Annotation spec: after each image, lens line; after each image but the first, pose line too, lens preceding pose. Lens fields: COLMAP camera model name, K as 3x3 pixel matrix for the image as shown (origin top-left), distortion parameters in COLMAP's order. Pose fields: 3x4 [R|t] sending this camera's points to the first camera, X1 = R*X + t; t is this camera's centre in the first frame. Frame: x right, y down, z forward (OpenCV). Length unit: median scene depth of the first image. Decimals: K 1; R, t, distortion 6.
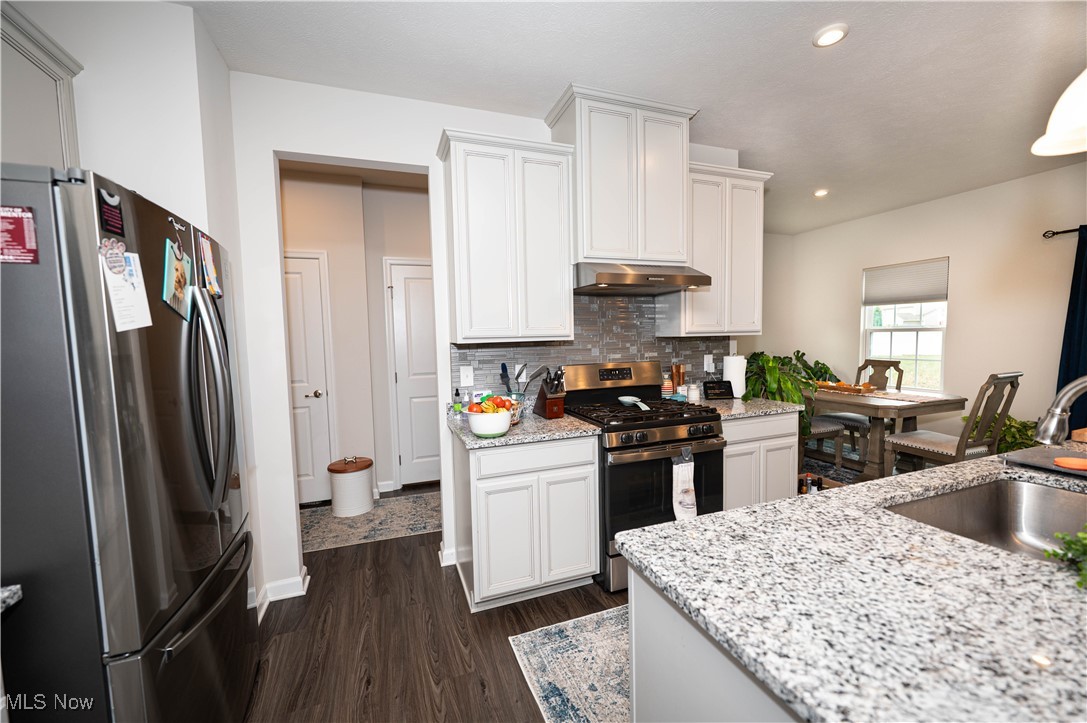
lens RADIAL K [[431.4, 0, 542.9], [0, 431.4, 367.4], [0, 0, 1]] dist [0.002073, 0.000149]
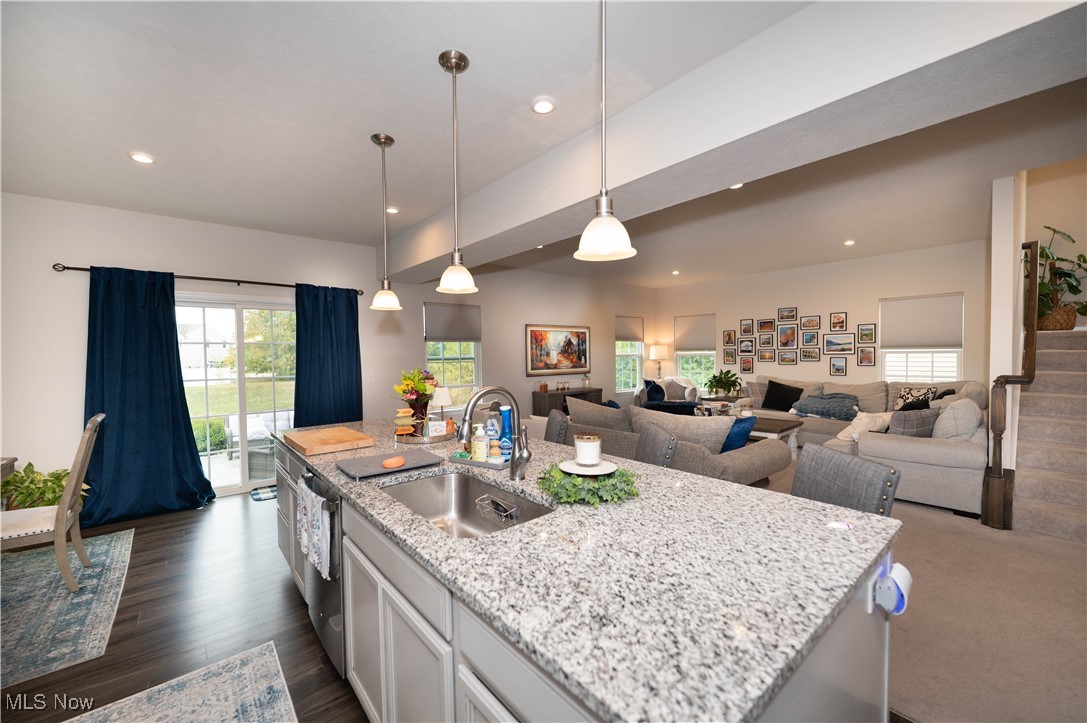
lens RADIAL K [[431.4, 0, 541.2], [0, 431.4, 361.1], [0, 0, 1]] dist [0.002073, 0.000149]
pose [[-0.346093, 0.011892, 0.938125, -0.258865], [0.091598, 0.995571, 0.021172, -0.108018], [-0.933718, 0.093258, -0.345649, 1.359776]]
